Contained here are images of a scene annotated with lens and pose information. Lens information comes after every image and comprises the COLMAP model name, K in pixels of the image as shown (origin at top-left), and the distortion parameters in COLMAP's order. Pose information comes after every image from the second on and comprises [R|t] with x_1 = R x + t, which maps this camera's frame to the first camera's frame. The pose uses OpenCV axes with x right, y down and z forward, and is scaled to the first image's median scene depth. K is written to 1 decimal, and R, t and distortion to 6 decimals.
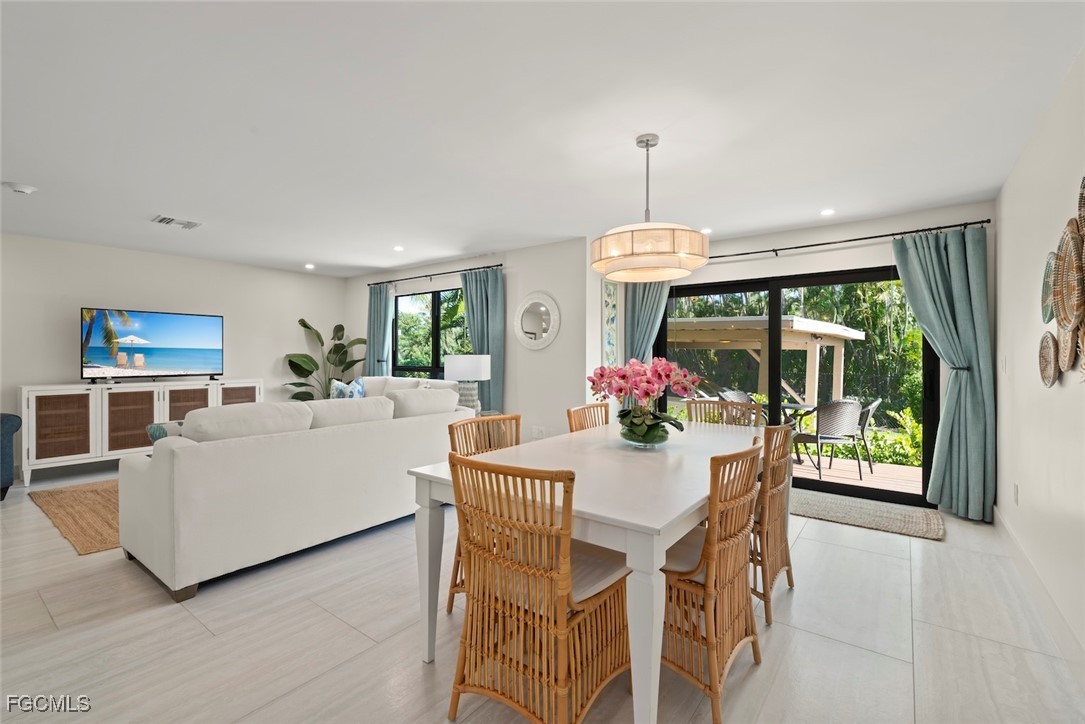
lens RADIAL K [[476.3, 0, 546.8], [0, 476.3, 357.4], [0, 0, 1]] dist [0.003240, -0.002277]
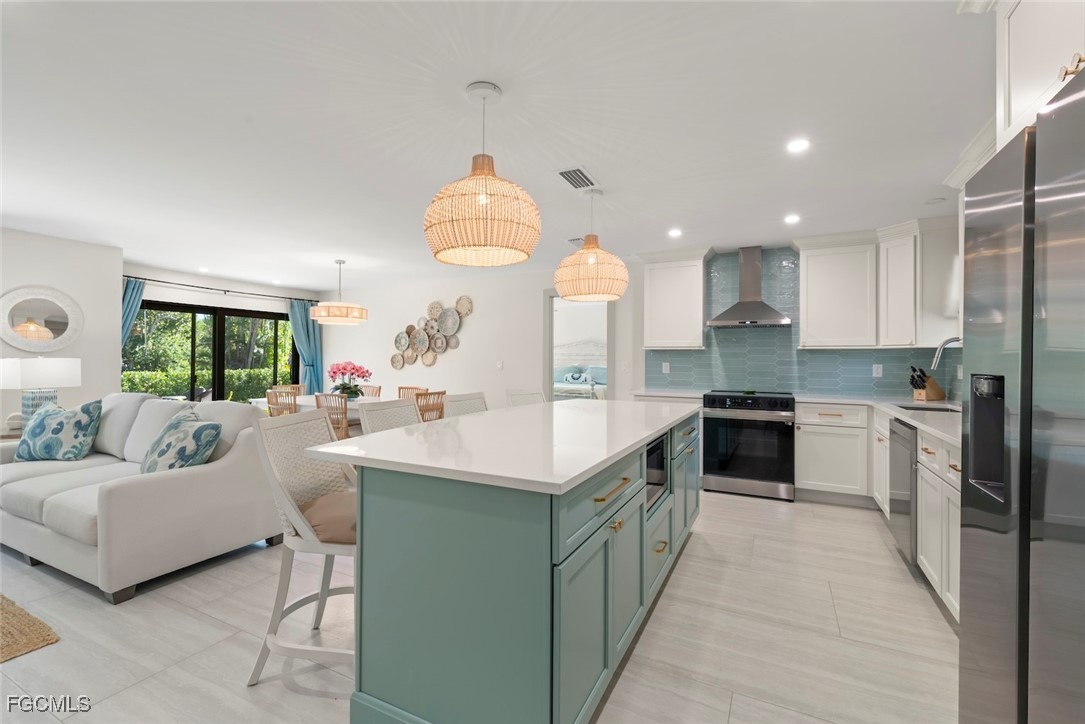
lens RADIAL K [[458.6, 0, 534.2], [0, 458.6, 363.7], [0, 0, 1]] dist [-0.000083, -0.000444]
pose [[-0.159656, -0.007353, 0.987145, -1.083532], [-0.003262, 0.999971, 0.006921, -0.004176], [-0.987167, -0.002115, -0.159675, 0.249364]]
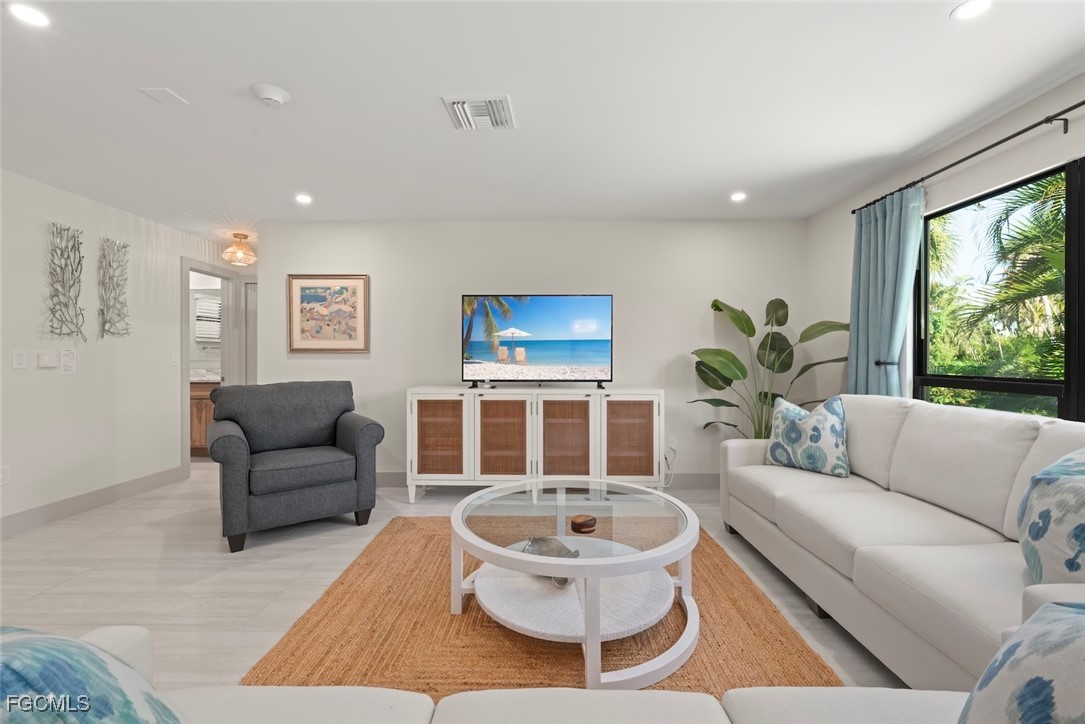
lens RADIAL K [[458.6, 0, 536.2], [0, 458.6, 361.2], [0, 0, 1]] dist [-0.000083, -0.000444]
pose [[0.588129, 0.006266, -0.808743, -0.261171], [-0.003267, 0.999980, 0.005372, 0.005727], [0.808761, -0.000518, 0.588137, 0.645459]]
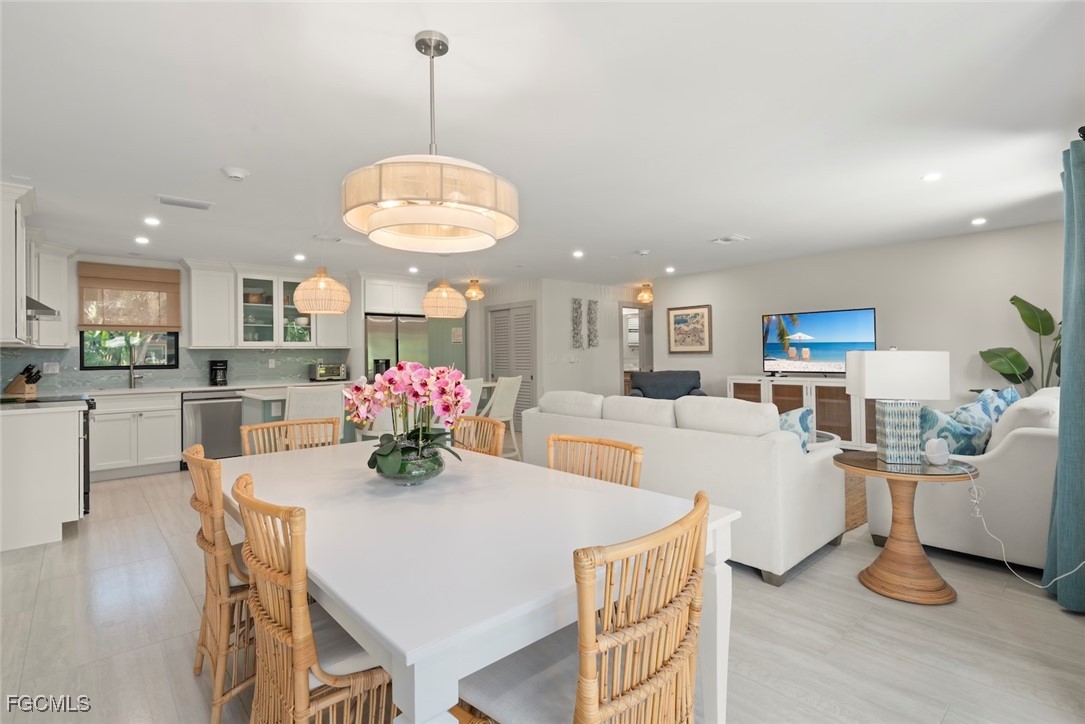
lens RADIAL K [[509.6, 0, 539.6], [0, 509.6, 348.0], [0, 0, 1]] dist [-0.007989, 0.005615]
pose [[-0.193601, -0.008935, -0.981040, 0.476038], [0.008794, 0.999903, -0.010843, -0.008911], [0.981041, -0.010727, -0.193504, 0.687677]]
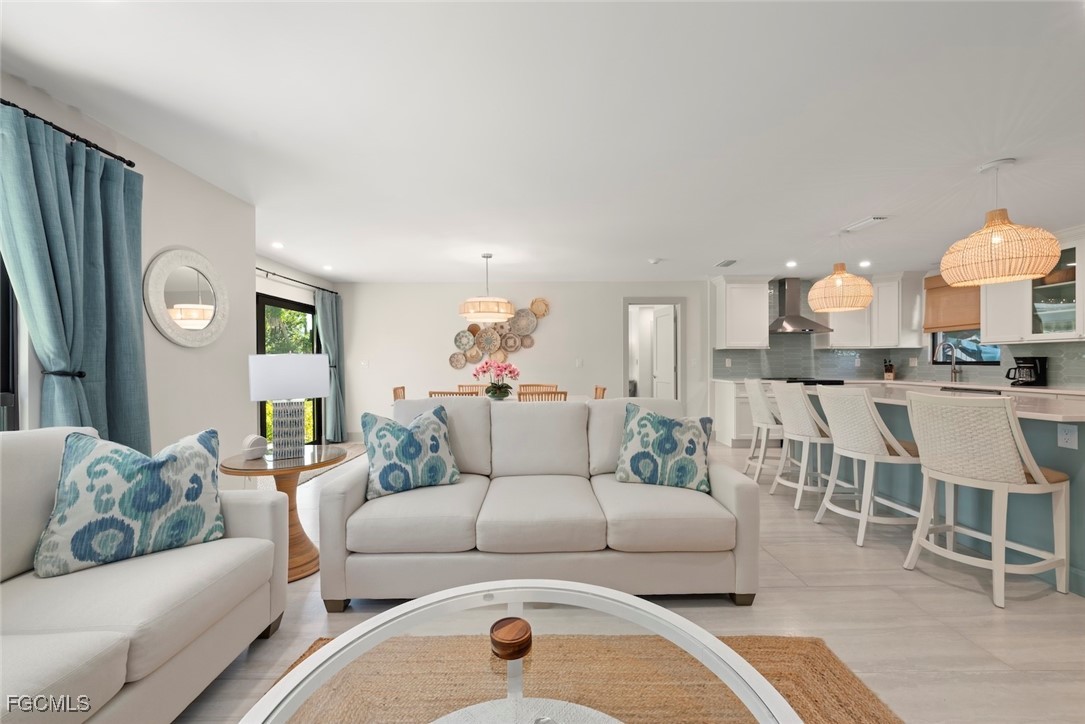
lens RADIAL K [[418.9, 0, 538.9], [0, 418.9, 364.4], [0, 0, 1]] dist [-0.000563, 0.000328]
pose [[-0.600687, -0.002802, 0.799480, -0.752322], [0.006142, 0.999948, 0.008120, 0.002997], [-0.799461, 0.009788, -0.600638, 1.043971]]
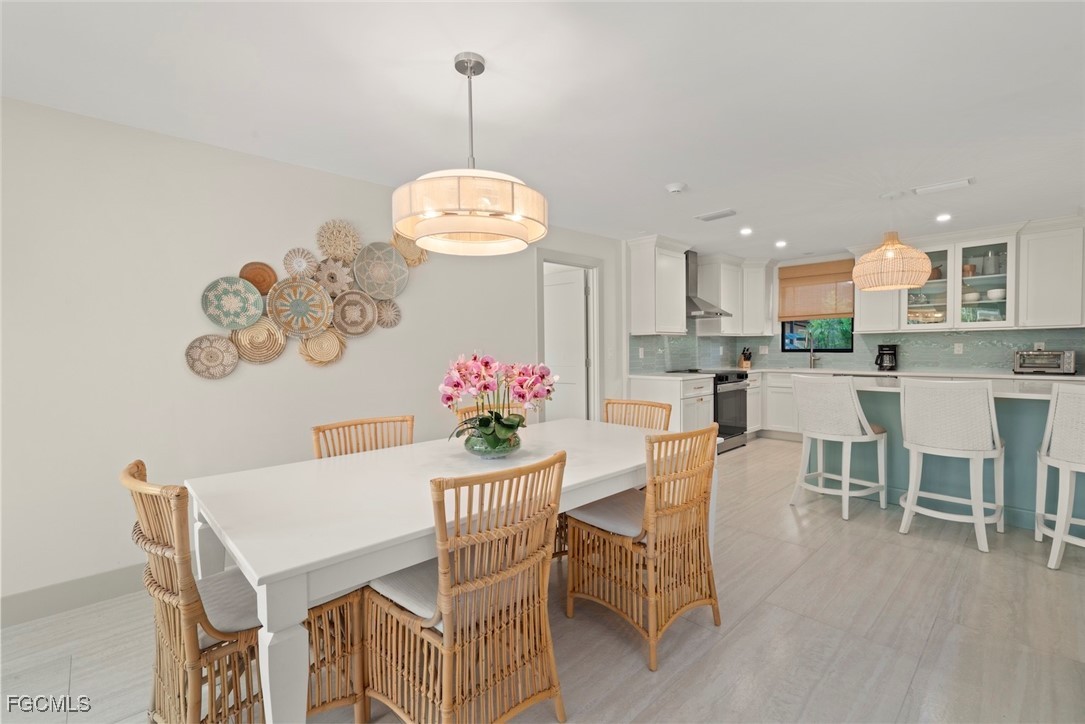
lens RADIAL K [[476.3, 0, 546.0], [0, 476.3, 362.9], [0, 0, 1]] dist [0.003240, -0.002277]
pose [[-0.985498, 0.007832, 0.169509, -0.018018], [0.013817, 0.999321, 0.034156, -0.006079], [-0.169126, 0.036003, -0.984937, 0.940631]]
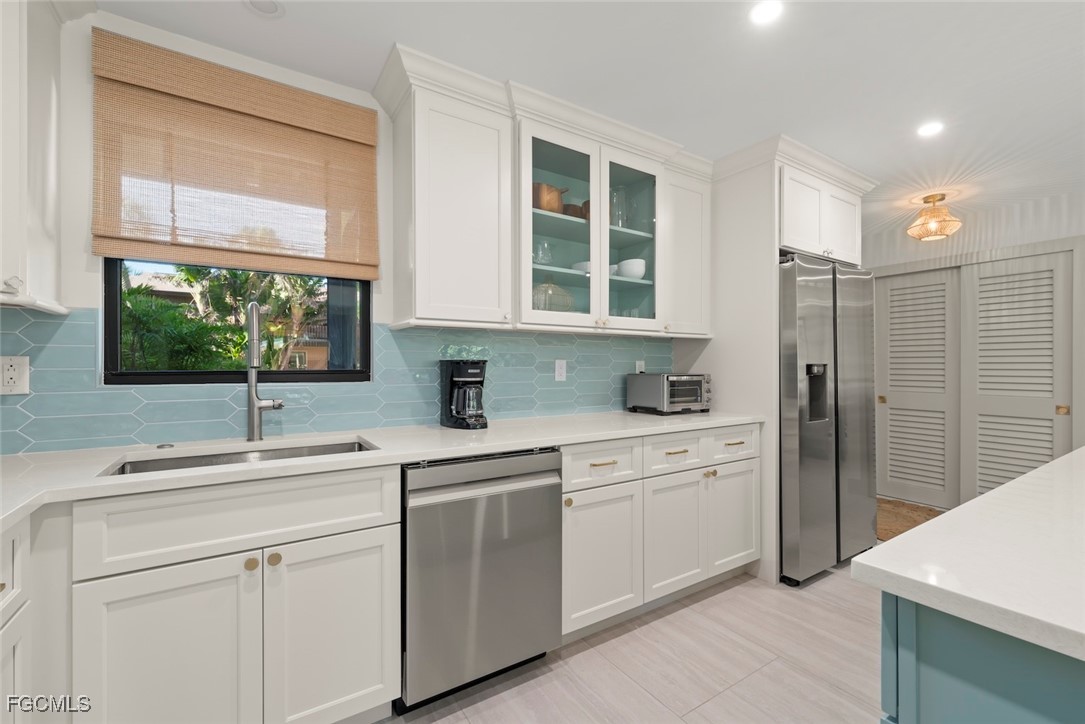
lens RADIAL K [[458.6, 0, 542.2], [0, 458.6, 364.6], [0, 0, 1]] dist [-0.000083, -0.000444]
pose [[-0.342171, 0.000132, -0.939638, -0.263822], [-0.003697, 0.999992, 0.001487, 0.004656], [0.939630, 0.003983, -0.342168, -0.164416]]
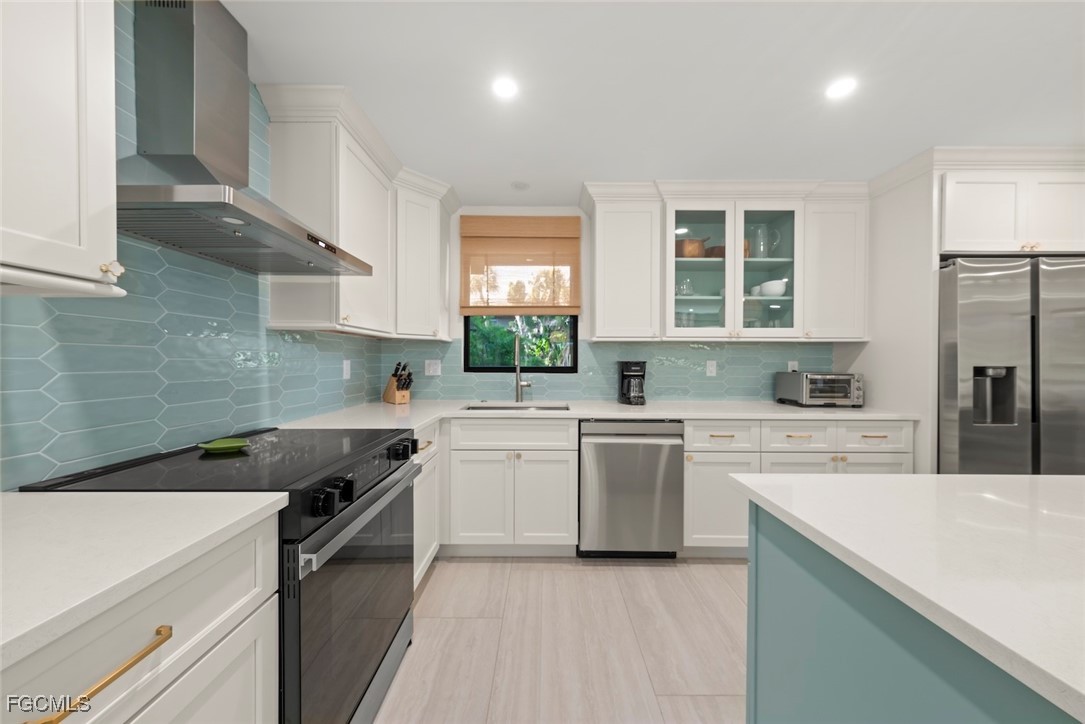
lens RADIAL K [[363.2, 0, 546.2], [0, 363.2, 362.6], [0, 0, 1]] dist [0.003117, -0.000390]
pose [[-0.798398, 0.003121, -0.602122, -0.217378], [-0.005647, 0.999904, 0.012671, -0.003078], [0.602103, 0.013517, -0.798304, -0.021849]]
